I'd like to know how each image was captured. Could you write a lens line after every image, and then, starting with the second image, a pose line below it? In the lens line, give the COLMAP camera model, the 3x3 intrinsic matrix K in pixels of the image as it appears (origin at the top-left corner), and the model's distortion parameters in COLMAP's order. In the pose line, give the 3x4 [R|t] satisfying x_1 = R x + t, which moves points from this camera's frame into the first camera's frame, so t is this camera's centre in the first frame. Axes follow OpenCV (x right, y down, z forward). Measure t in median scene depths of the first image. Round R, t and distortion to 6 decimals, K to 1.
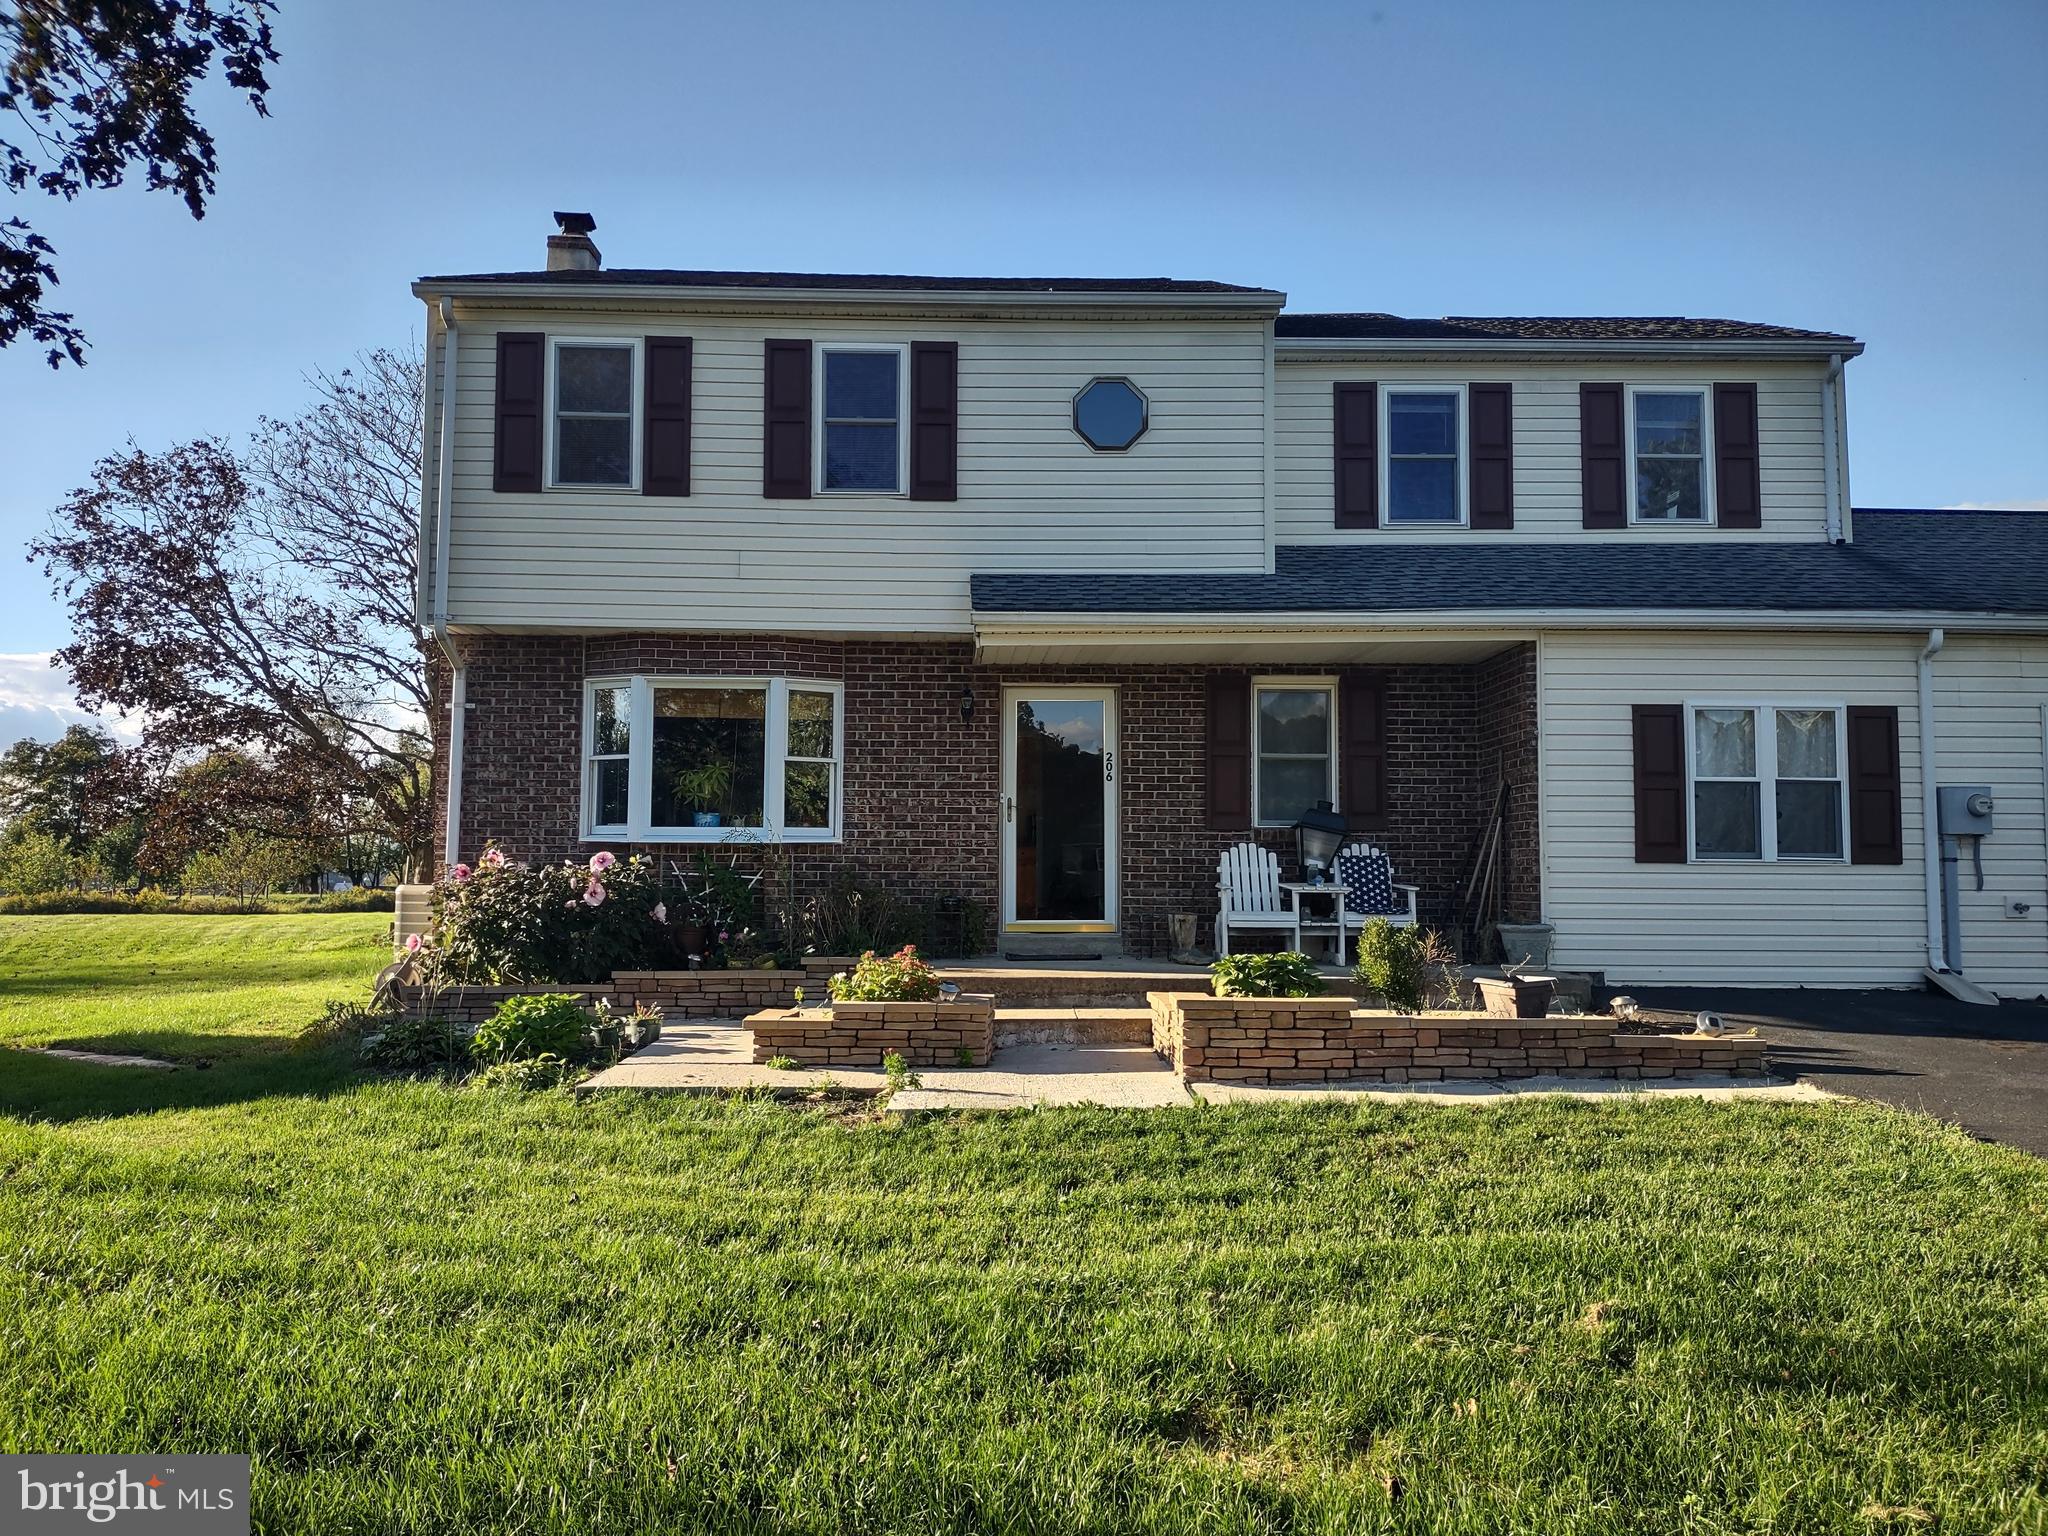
lens RADIAL K [[1511.7, 0, 1029.7], [0, 1511.7, 773.8], [0, 0, 1]] dist [0.090729, -0.123480]
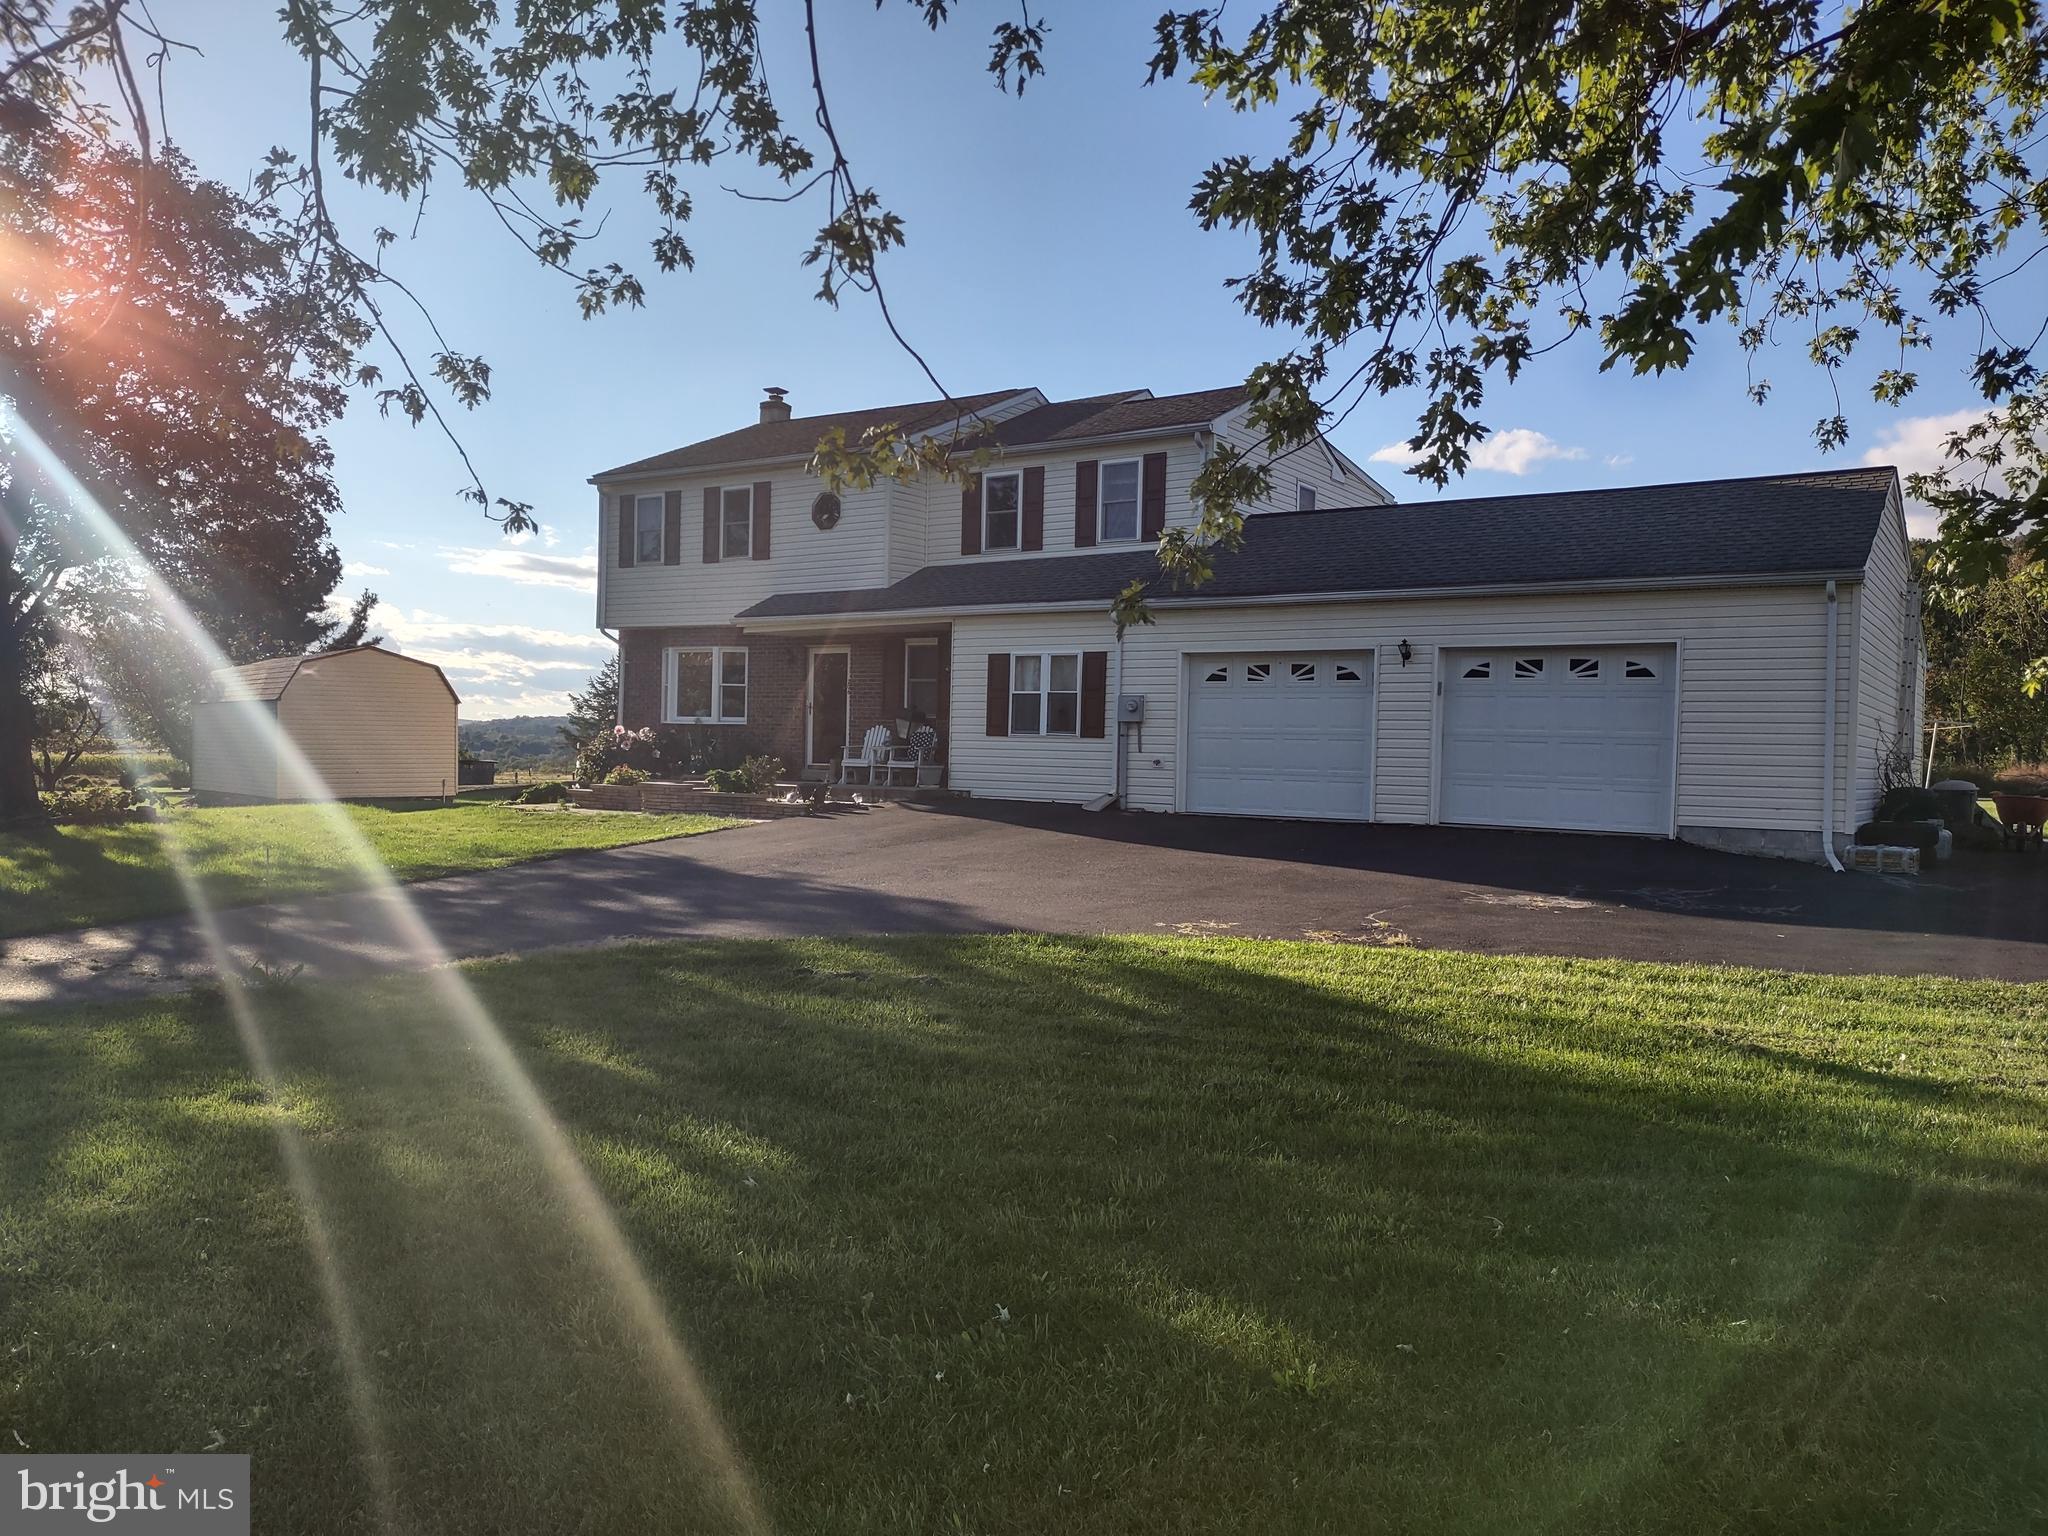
lens RADIAL K [[1511.7, 0, 1029.7], [0, 1511.7, 773.8], [0, 0, 1]] dist [0.090729, -0.123480]
pose [[0.815913, 0.023622, -0.577692, 1.537231], [0.016925, 0.997761, 0.064703, -0.017072], [0.577927, -0.062569, 0.813686, -0.530562]]
